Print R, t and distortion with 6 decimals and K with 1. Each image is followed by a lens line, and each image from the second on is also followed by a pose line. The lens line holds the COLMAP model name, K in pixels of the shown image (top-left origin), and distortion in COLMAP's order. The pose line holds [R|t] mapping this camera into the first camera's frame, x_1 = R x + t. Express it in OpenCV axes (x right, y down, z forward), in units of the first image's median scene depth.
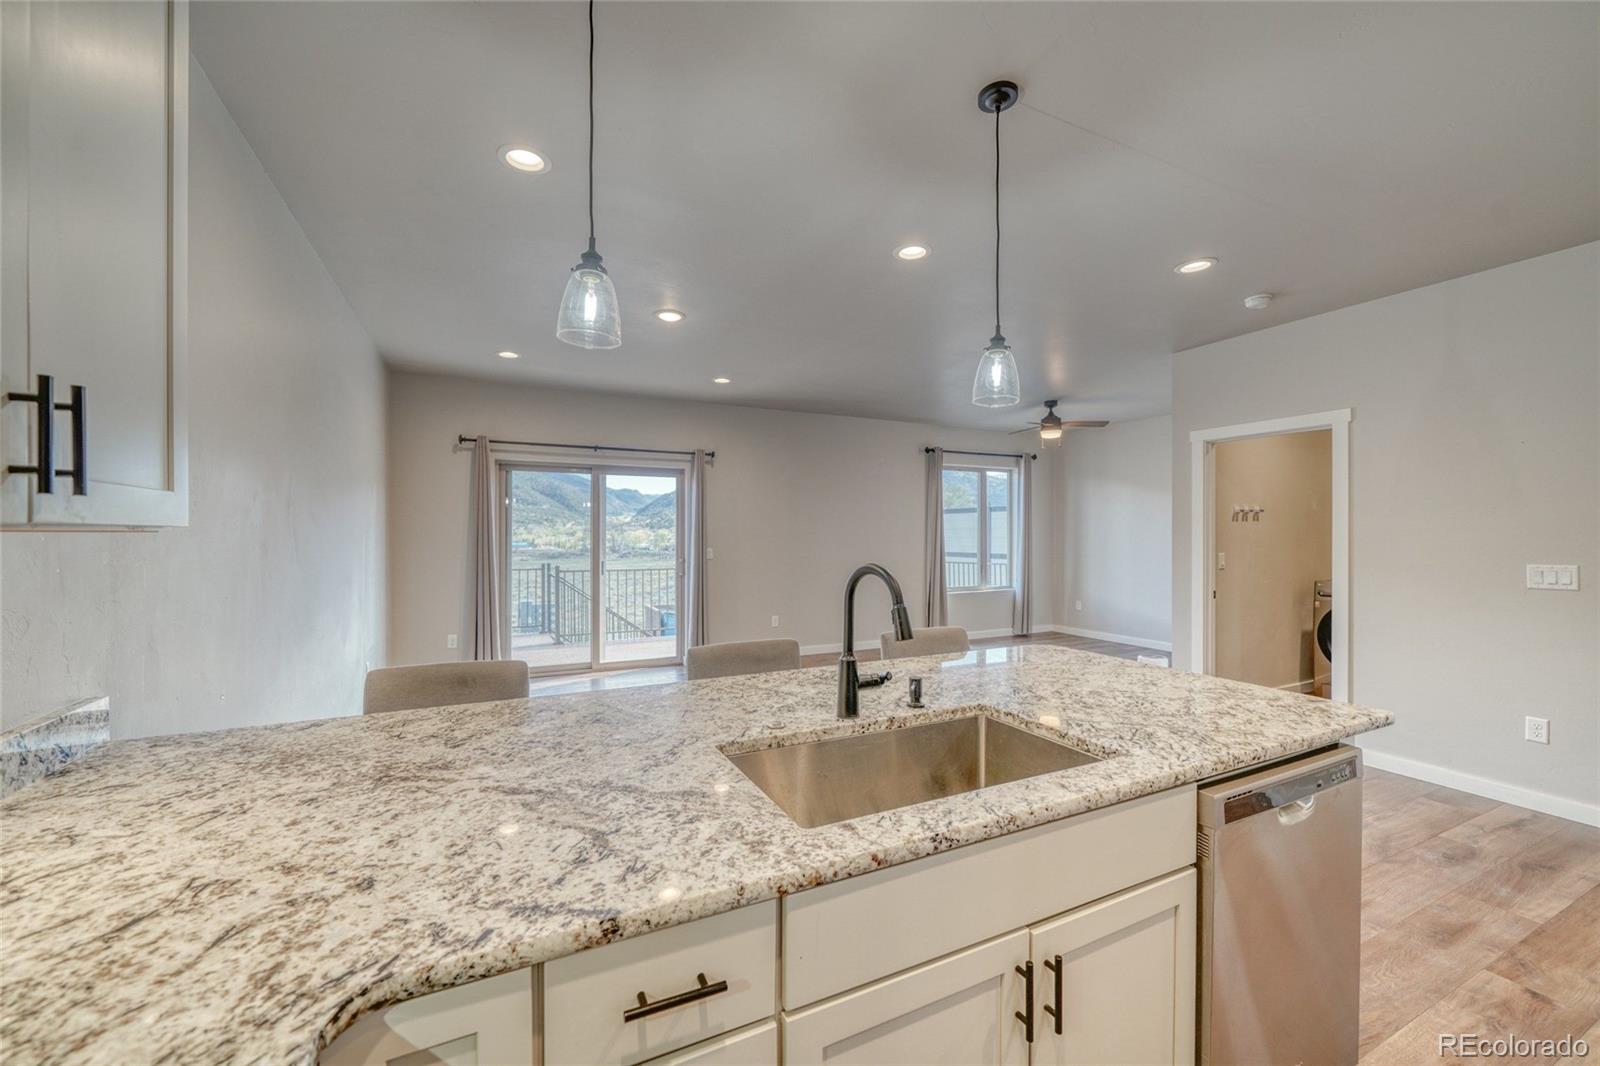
lens RADIAL K [[629.4, 0, 794.6], [0, 629.4, 534.0], [0, 0, 1]] dist [0.001581, 0.000233]
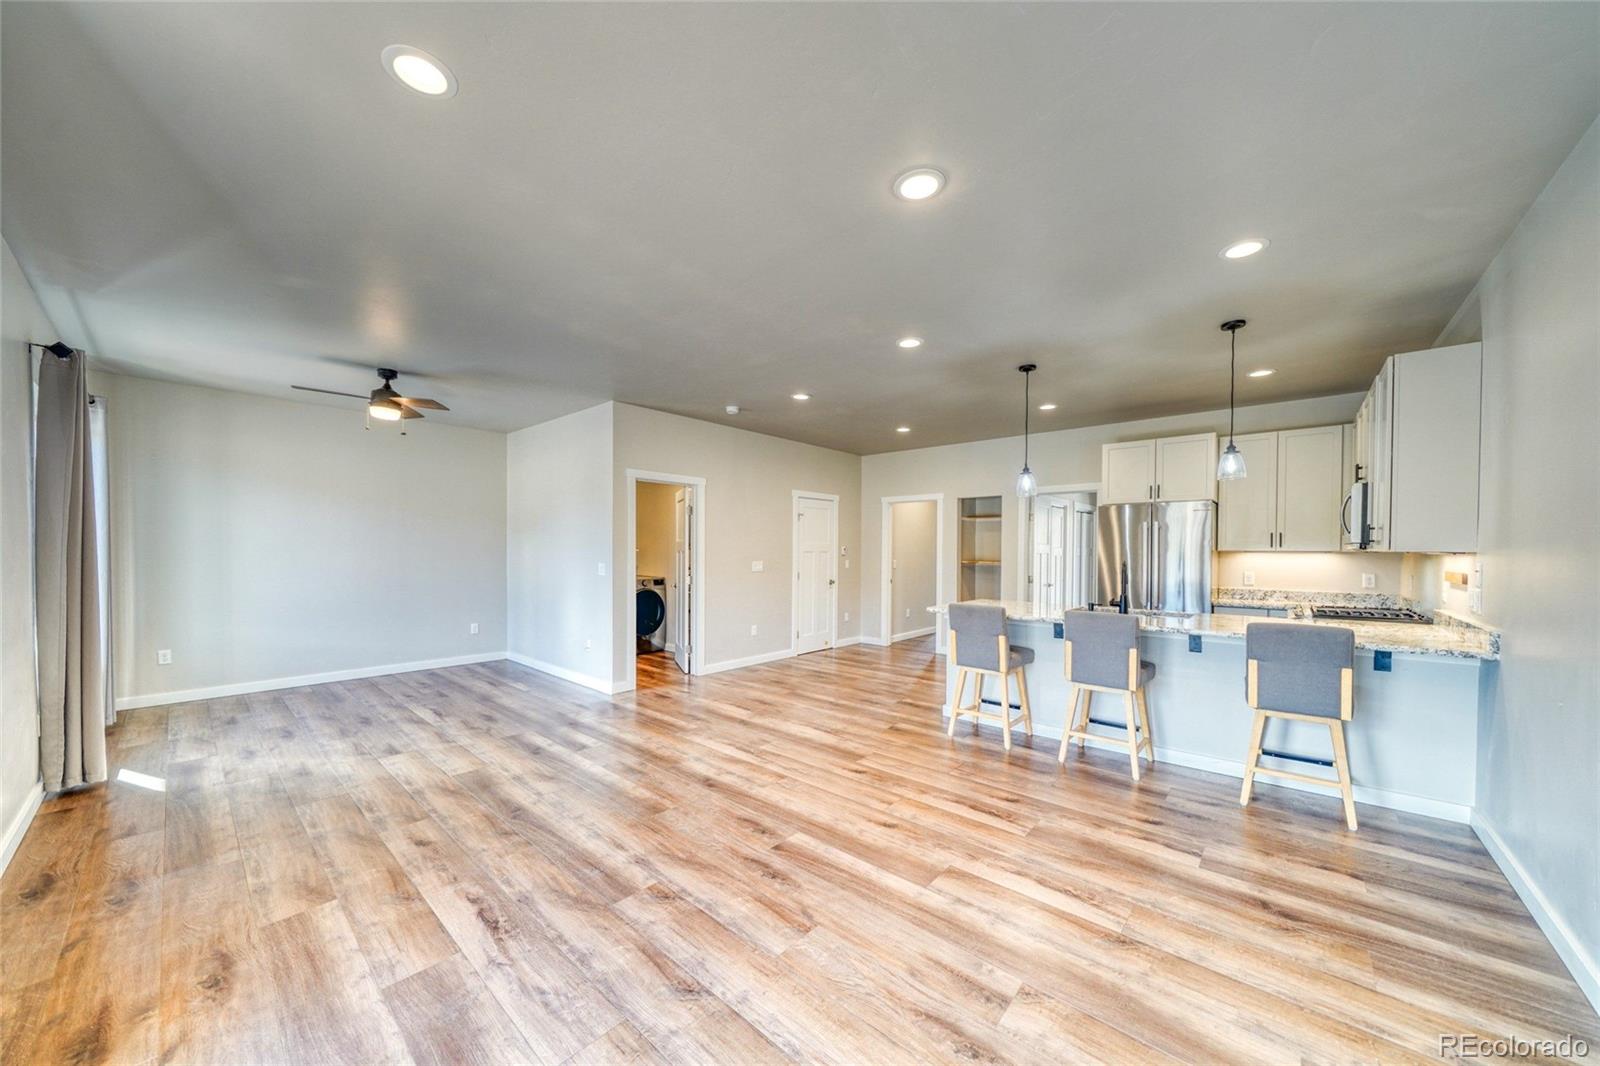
lens RADIAL K [[552.9, 0, 792.2], [0, 552.9, 557.5], [0, 0, 1]] dist [-0.002572, 0.000015]
pose [[-0.375407, -0.016077, 0.926721, -0.454869], [-0.006537, 0.999871, 0.014698, 0.000763], [-0.926837, -0.000541, -0.375463, 0.928857]]
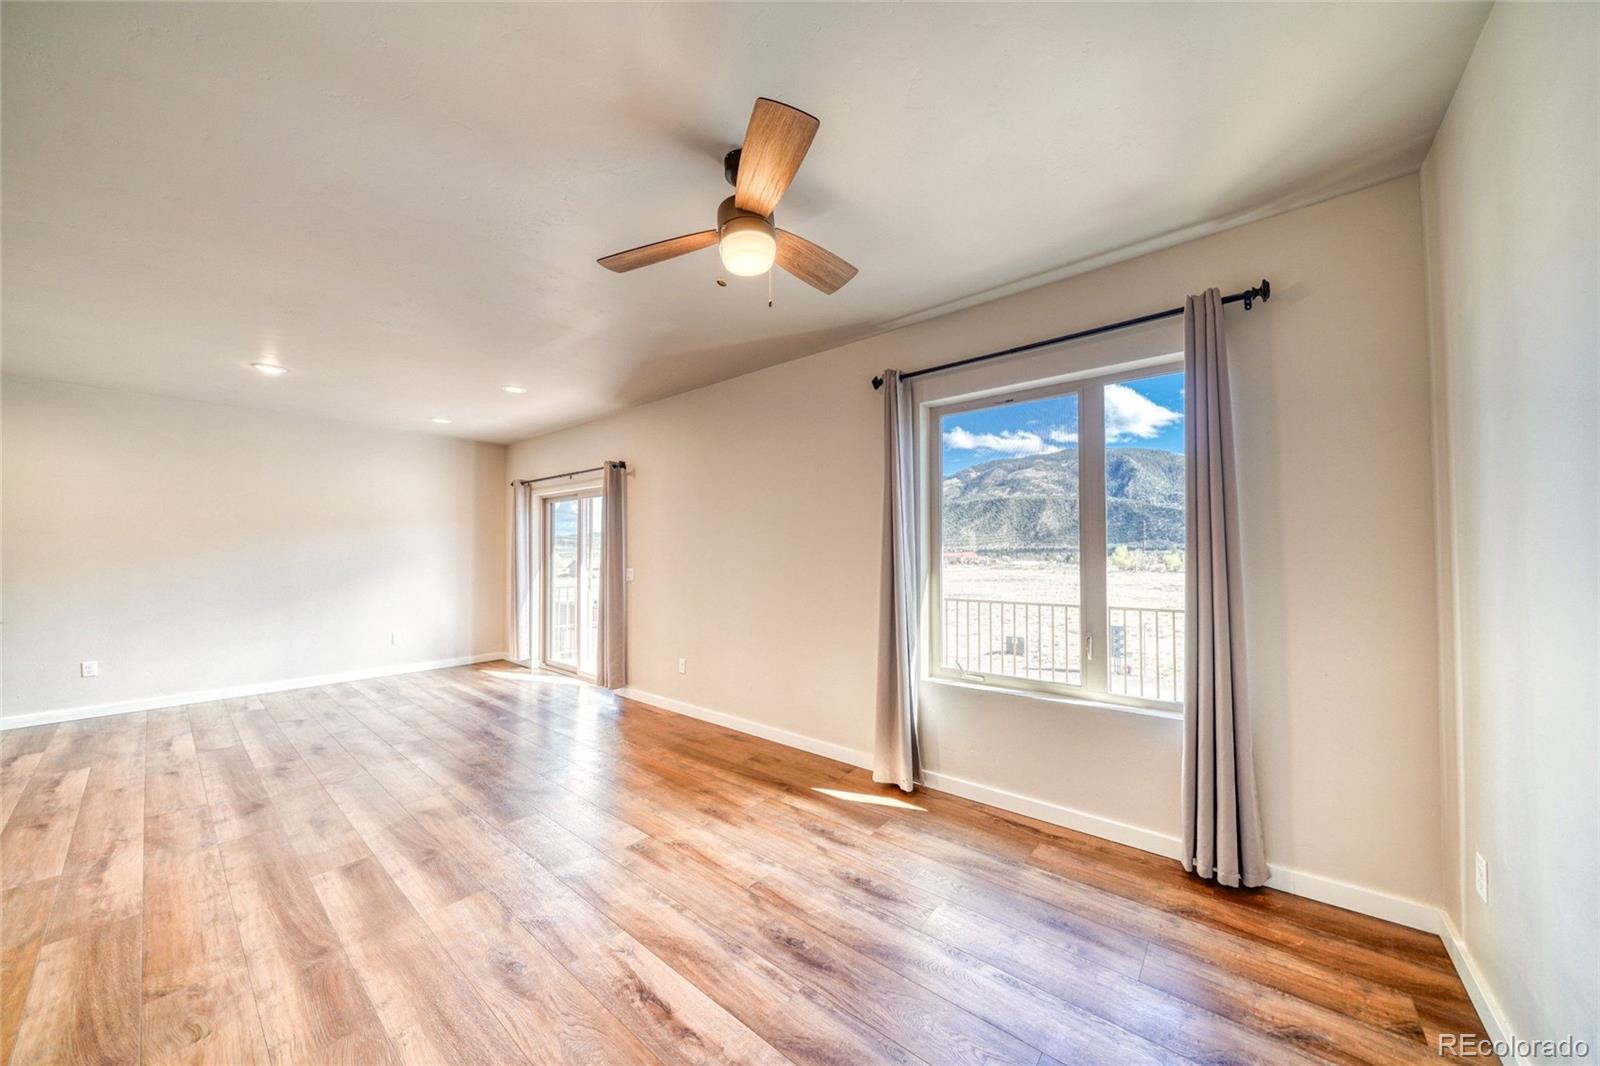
lens RADIAL K [[546.9, 0, 790.1], [0, 546.9, 531.8], [0, 0, 1]] dist [-0.004049, 0.000105]
pose [[0.396895, -0.037196, -0.917110, 0.796598], [0.003250, 0.999229, -0.039120, 0.001660], [0.917858, 0.012546, 0.396710, 1.053628]]
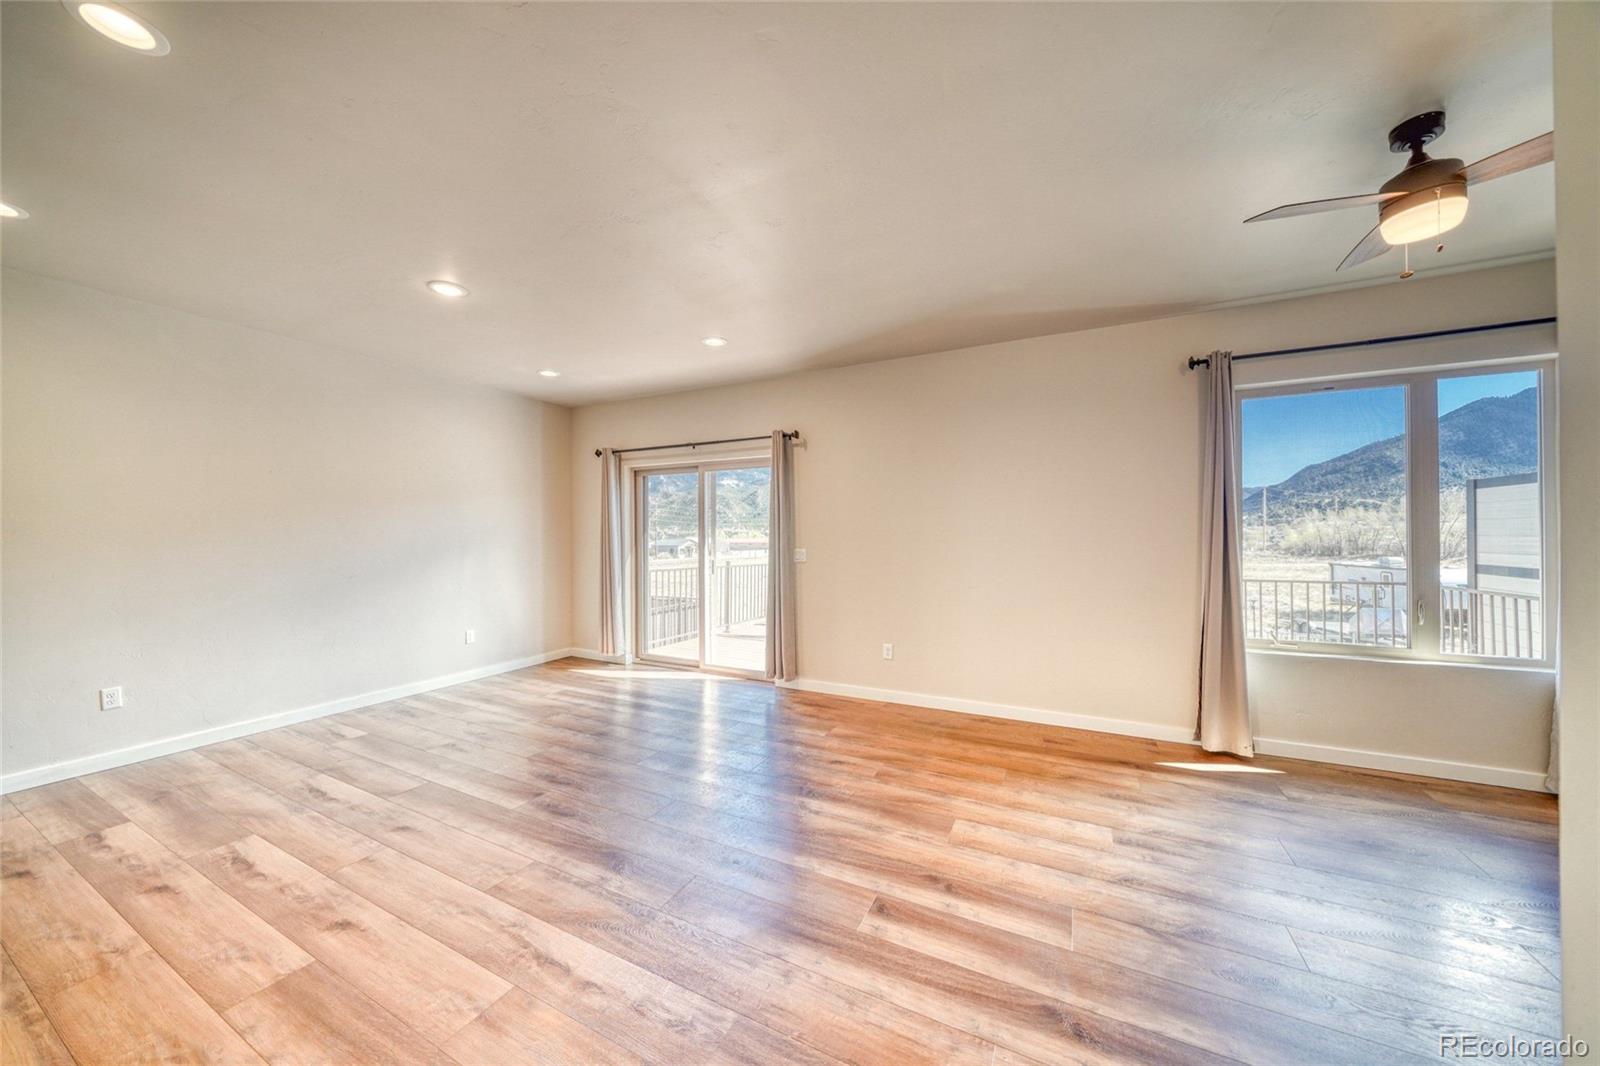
lens RADIAL K [[548.7, 0, 788.8], [0, 548.7, 530.0], [0, 0, 1]] dist [-0.005736, -0.000086]
pose [[0.592661, -0.010191, -0.805387, 0.512846], [0.005348, 0.999948, -0.008718, 0.004071], [0.805434, 0.000859, 0.592685, 0.656509]]
